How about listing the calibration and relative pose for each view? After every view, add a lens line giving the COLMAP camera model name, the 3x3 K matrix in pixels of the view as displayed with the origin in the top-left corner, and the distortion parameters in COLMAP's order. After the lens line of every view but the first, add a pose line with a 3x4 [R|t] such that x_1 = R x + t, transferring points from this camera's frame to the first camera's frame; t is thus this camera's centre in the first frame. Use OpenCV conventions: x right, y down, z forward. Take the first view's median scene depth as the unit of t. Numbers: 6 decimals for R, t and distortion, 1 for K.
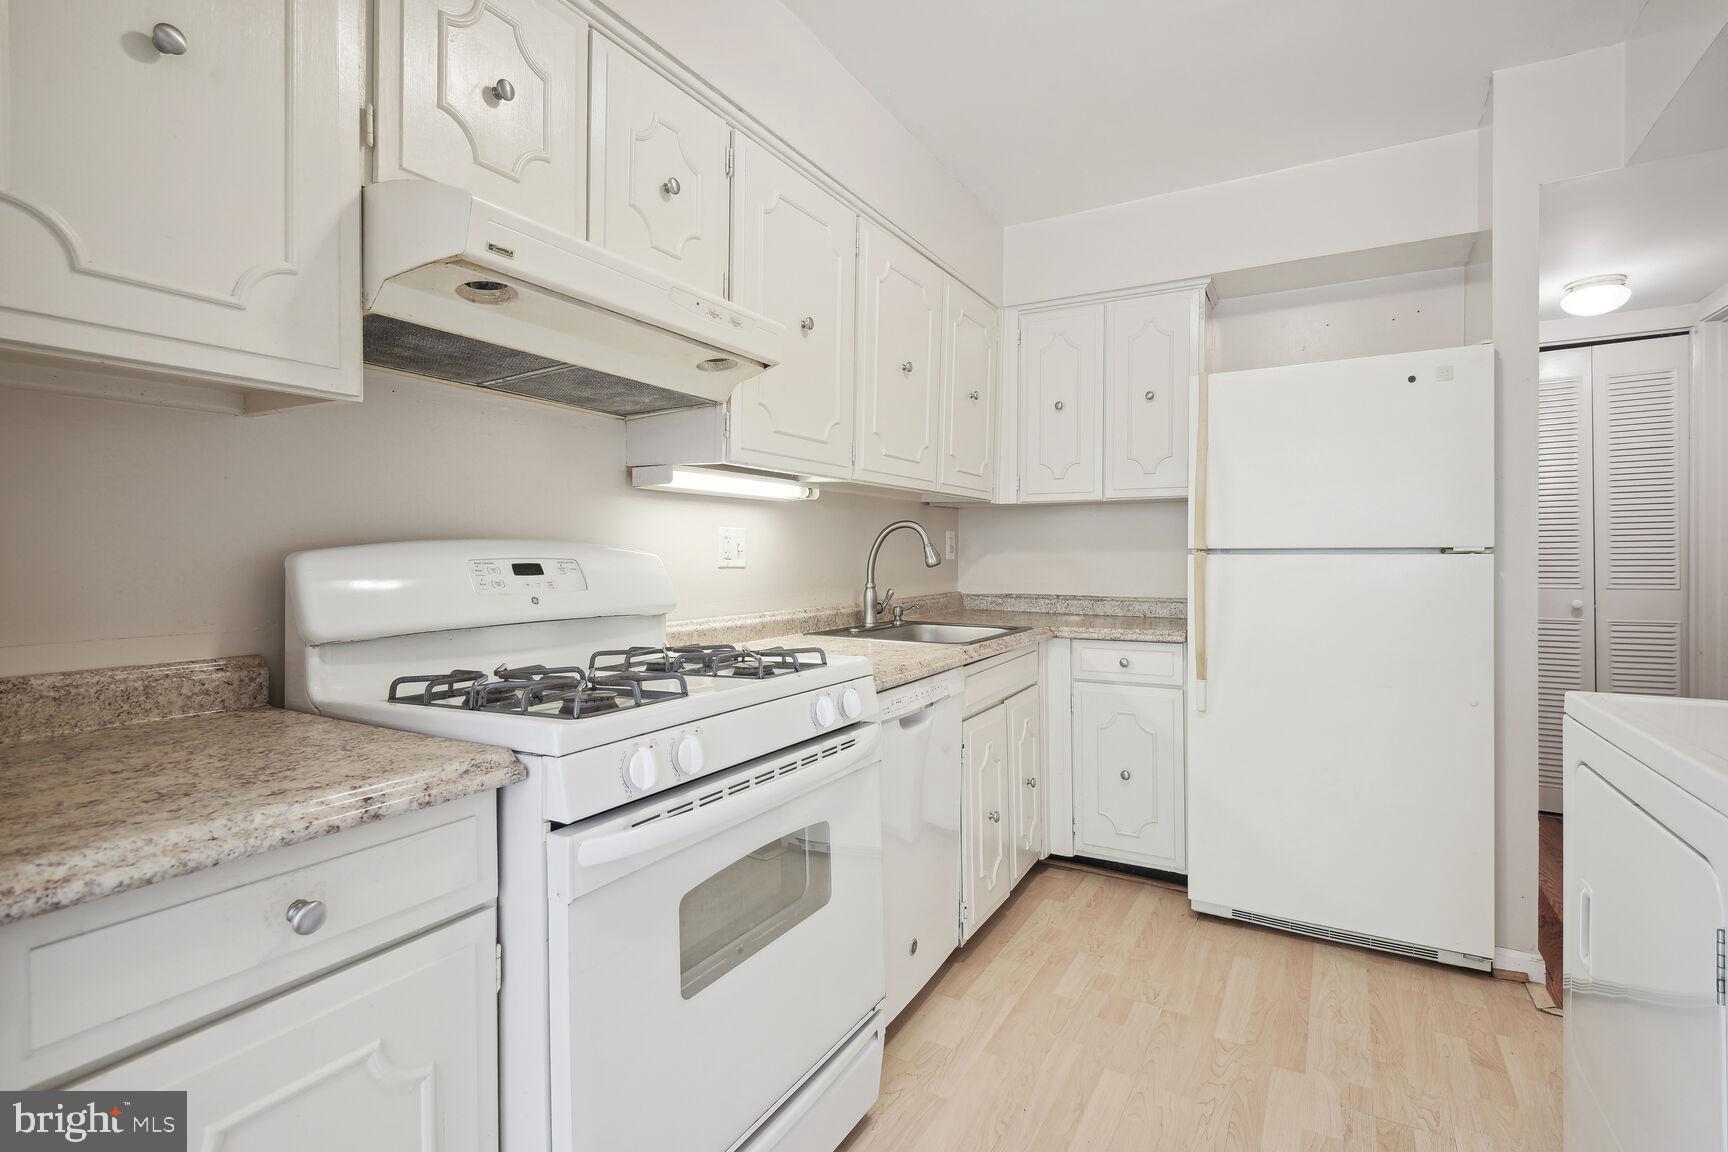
lens RADIAL K [[805.2, 0, 884.5], [0, 805.2, 570.6], [0, 0, 1]] dist [0.024818, -0.012879]
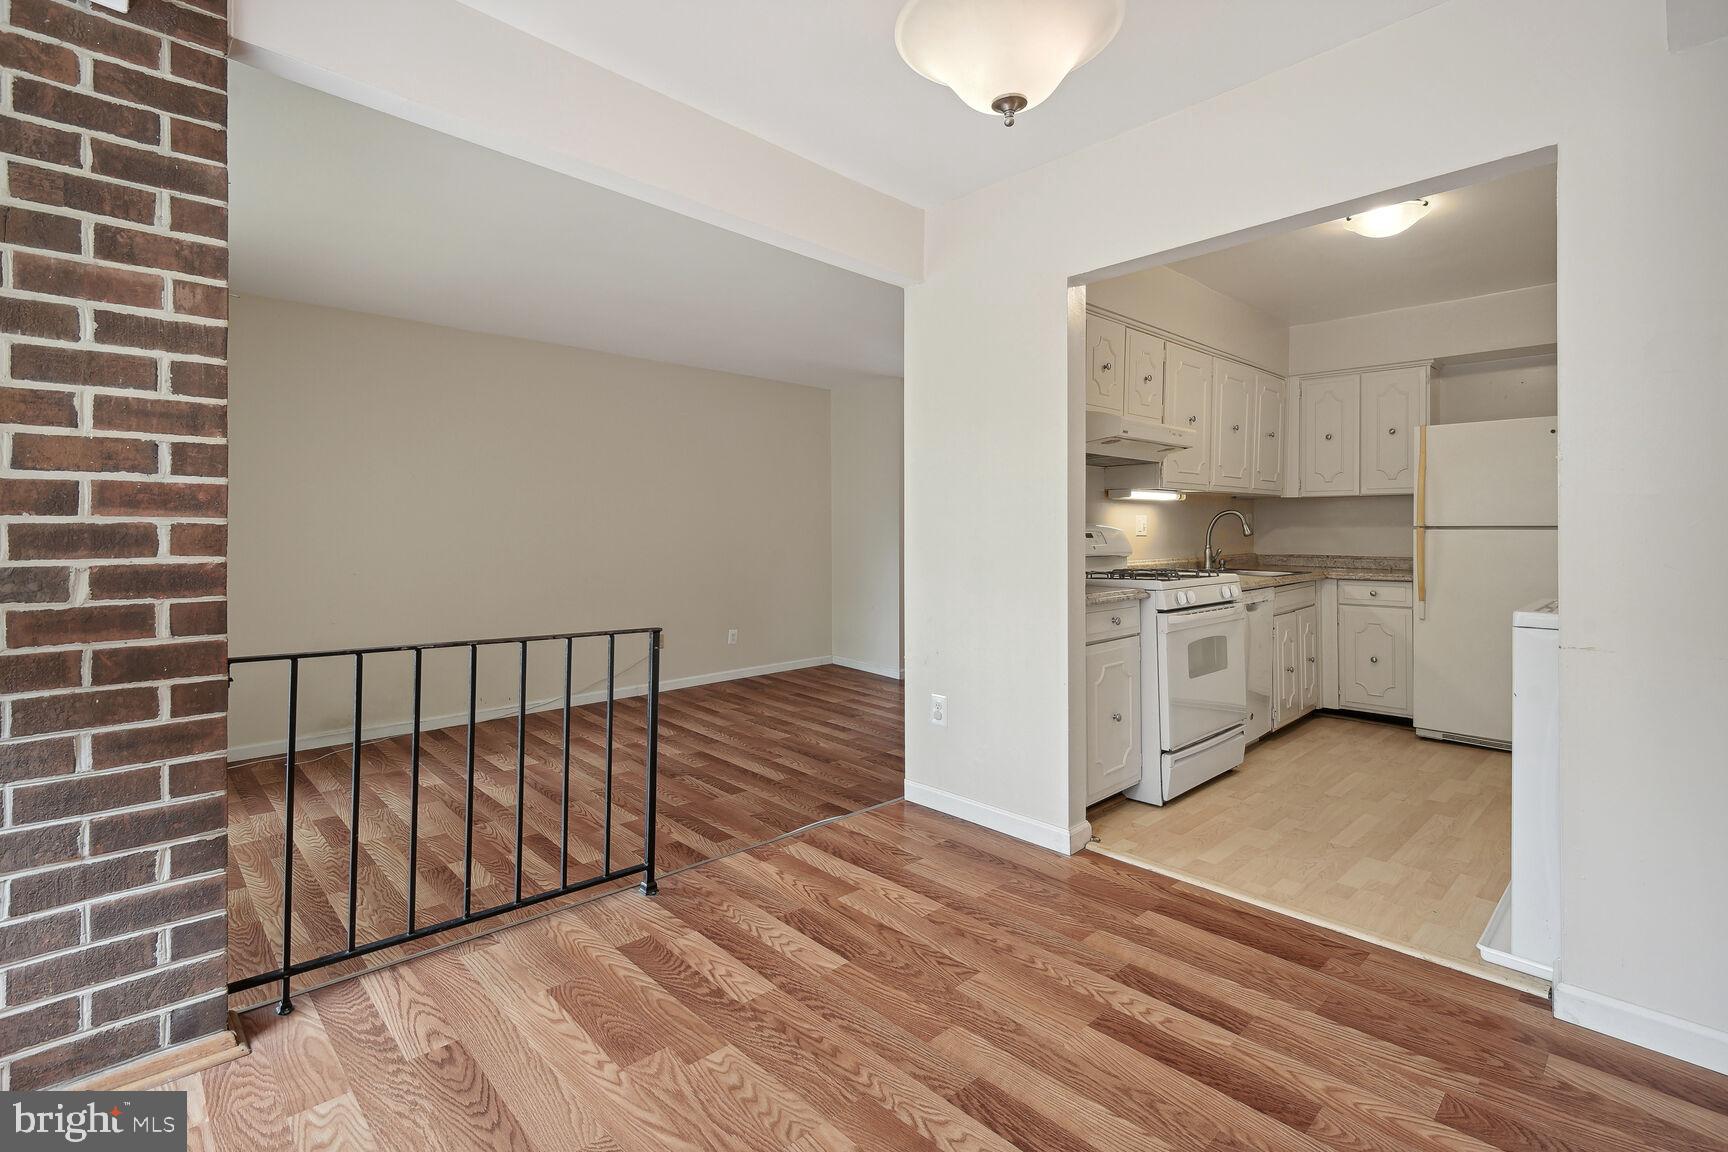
lens RADIAL K [[793.0, 0, 879.8], [0, 793.0, 531.4], [0, 0, 1]] dist [0.026495, -0.012228]
pose [[0.957045, 0.001388, -0.289935, -0.214453], [-0.006004, 0.999869, -0.015035, 0.016122], [0.289876, 0.016130, 0.956928, -0.940499]]
